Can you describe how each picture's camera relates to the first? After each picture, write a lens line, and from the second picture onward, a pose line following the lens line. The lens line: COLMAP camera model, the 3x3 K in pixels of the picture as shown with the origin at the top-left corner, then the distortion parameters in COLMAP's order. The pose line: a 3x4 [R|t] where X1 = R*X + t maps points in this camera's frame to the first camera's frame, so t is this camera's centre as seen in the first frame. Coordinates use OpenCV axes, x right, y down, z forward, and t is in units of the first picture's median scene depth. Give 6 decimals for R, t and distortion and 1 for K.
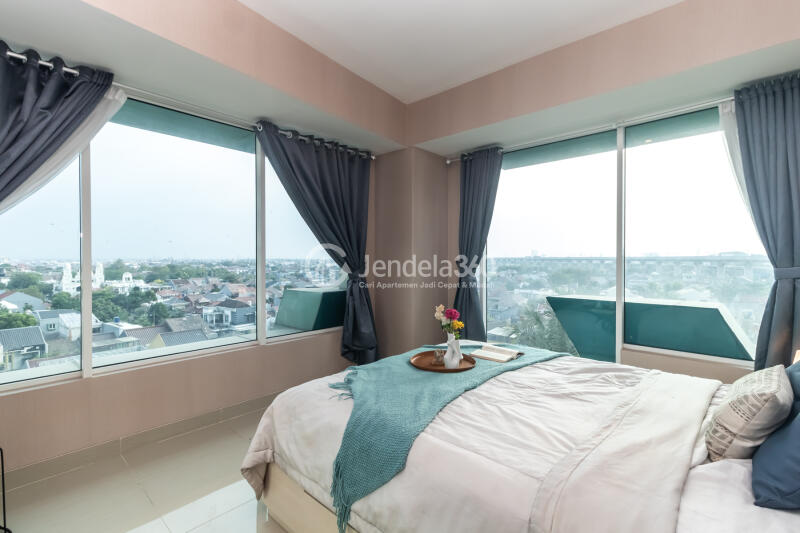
lens RADIAL K [[369.6, 0, 395.2], [0, 369.6, 262.0], [0, 0, 1]] dist [0.000809, 0.000062]
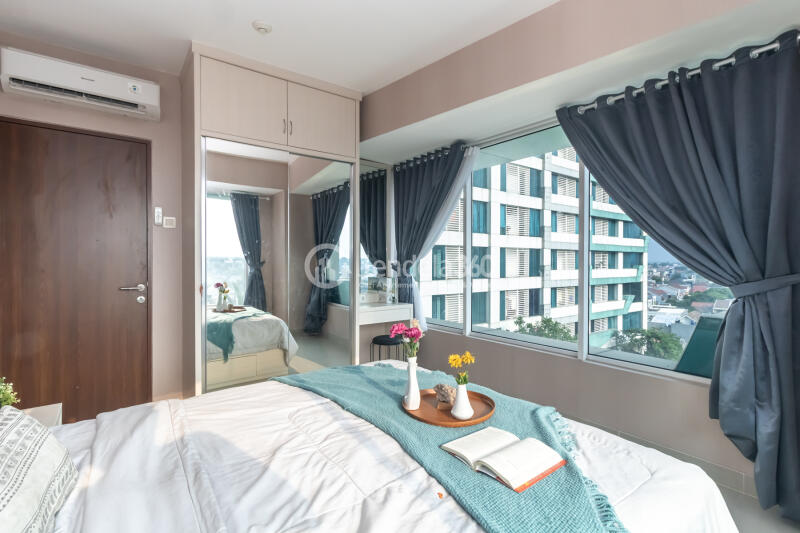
lens RADIAL K [[369.6, 0, 395.2], [0, 369.6, 262.0], [0, 0, 1]] dist [0.000809, 0.000062]
pose [[-0.197468, 0.007826, -0.980278, 0.861089], [-0.007382, 0.999928, 0.009469, -0.010007], [0.980281, 0.009107, -0.197396, 1.057812]]
